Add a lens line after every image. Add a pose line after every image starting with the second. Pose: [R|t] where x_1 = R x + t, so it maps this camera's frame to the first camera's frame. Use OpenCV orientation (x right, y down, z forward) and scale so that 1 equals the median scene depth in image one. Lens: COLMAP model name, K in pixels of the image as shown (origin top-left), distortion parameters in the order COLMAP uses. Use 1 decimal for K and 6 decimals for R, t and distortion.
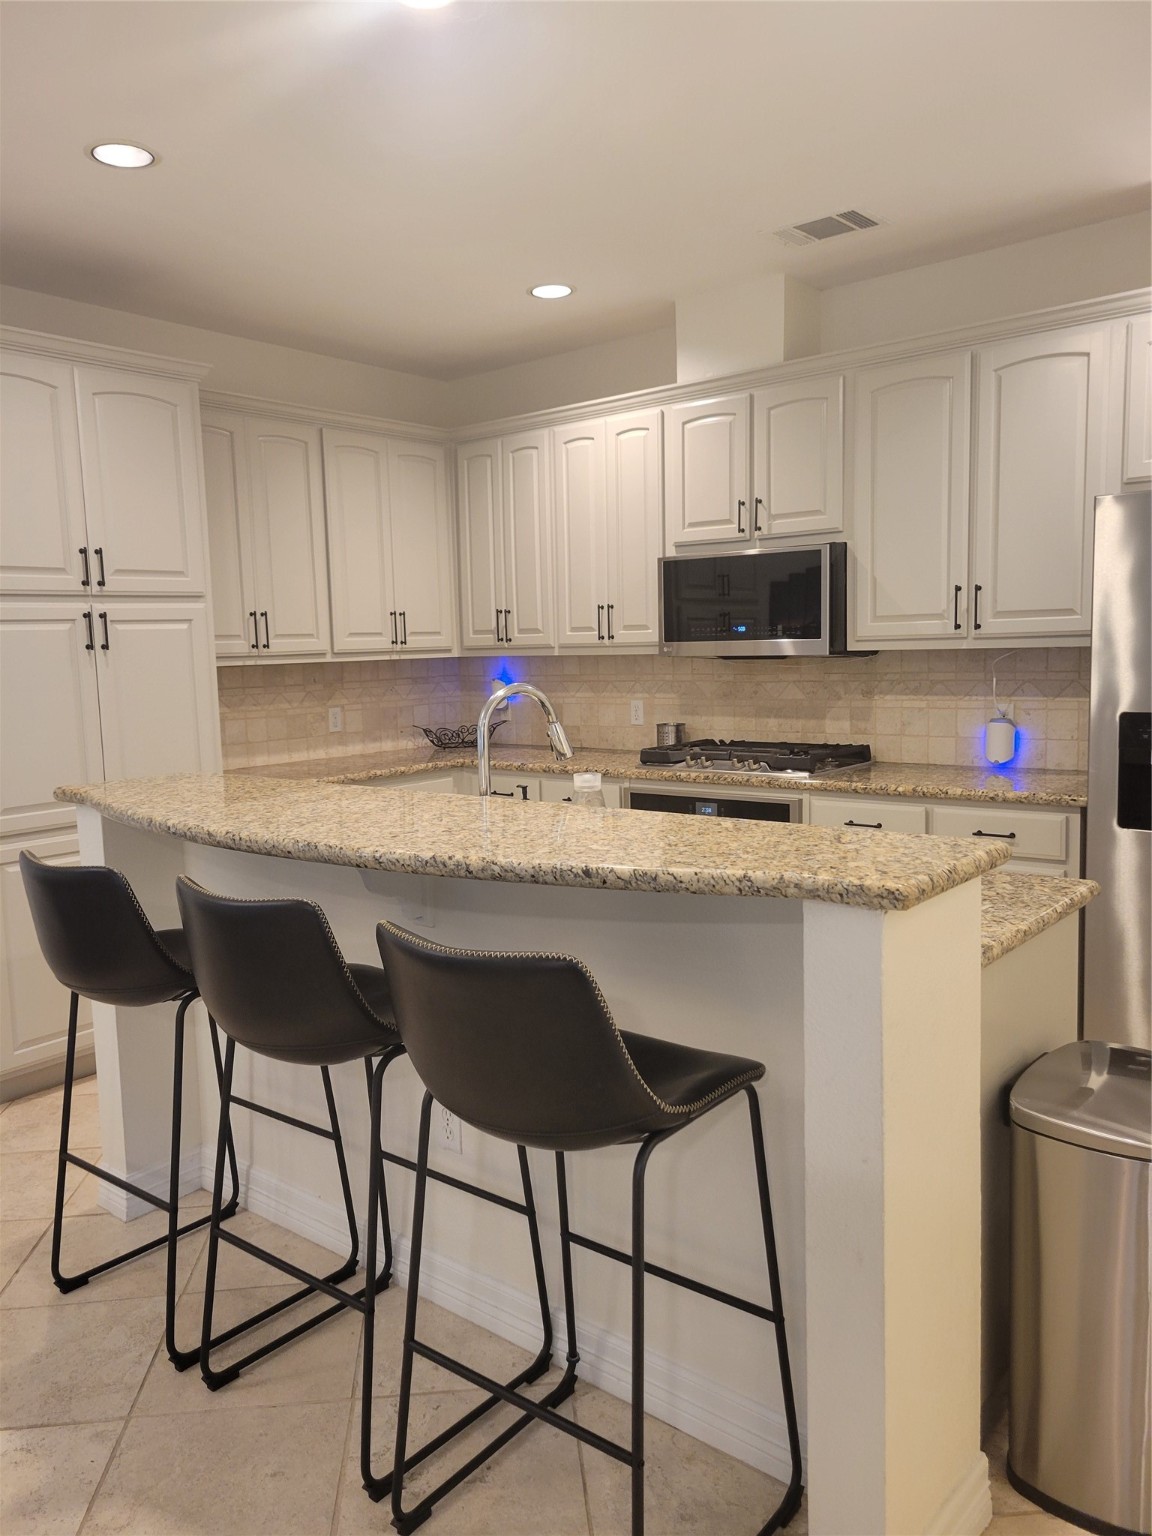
lens RADIAL K [[1164.4, 0, 566.8], [0, 1164.4, 761.6], [0, 0, 1]] dist [0.061234, -0.048221]
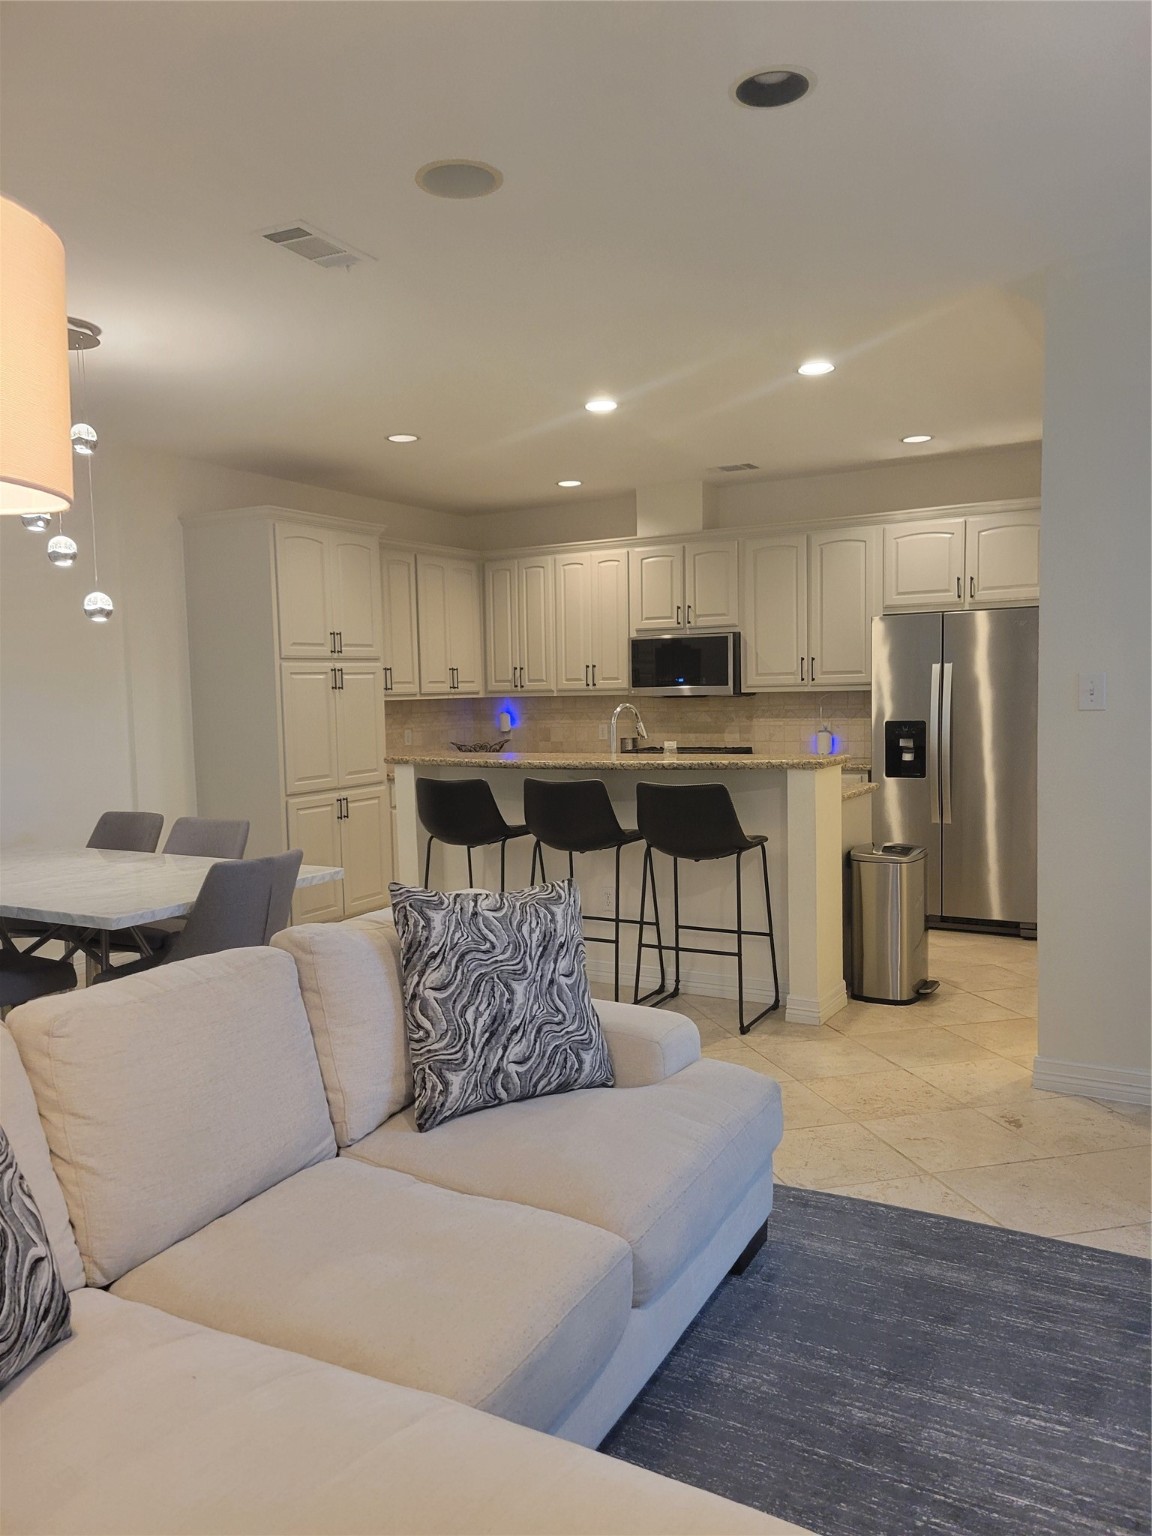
lens RADIAL K [[1164.4, 0, 575.8], [0, 1164.4, 770.0], [0, 0, 1]] dist [0.061234, -0.048221]
pose [[0.983692, -0.007722, 0.179694, -0.308002], [0.014571, 0.999216, -0.036823, 0.079295], [-0.179268, 0.038841, 0.983033, -0.650674]]
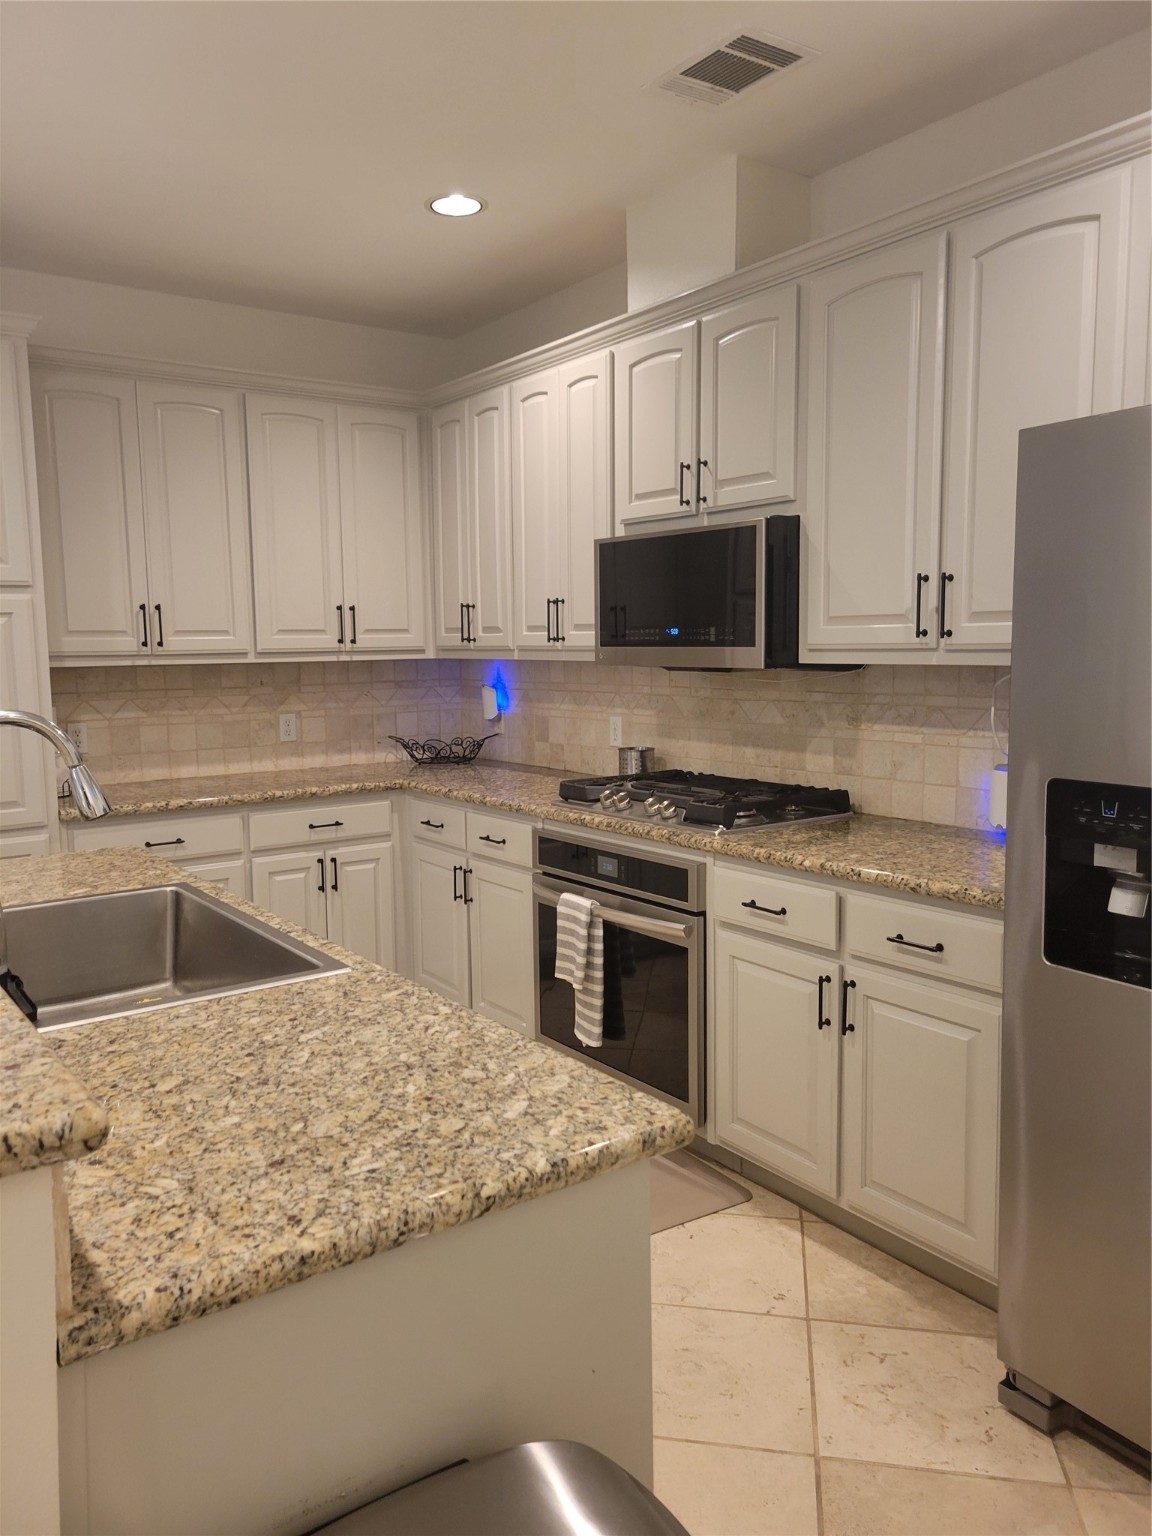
lens RADIAL K [[1164.4, 0, 553.7], [0, 1164.4, 762.0], [0, 0, 1]] dist [0.061234, -0.048221]
pose [[0.965637, 0.041254, -0.256598, 0.267016], [-0.039640, 0.999148, 0.011464, -0.033295], [0.256853, -0.000898, 0.966450, 0.236745]]
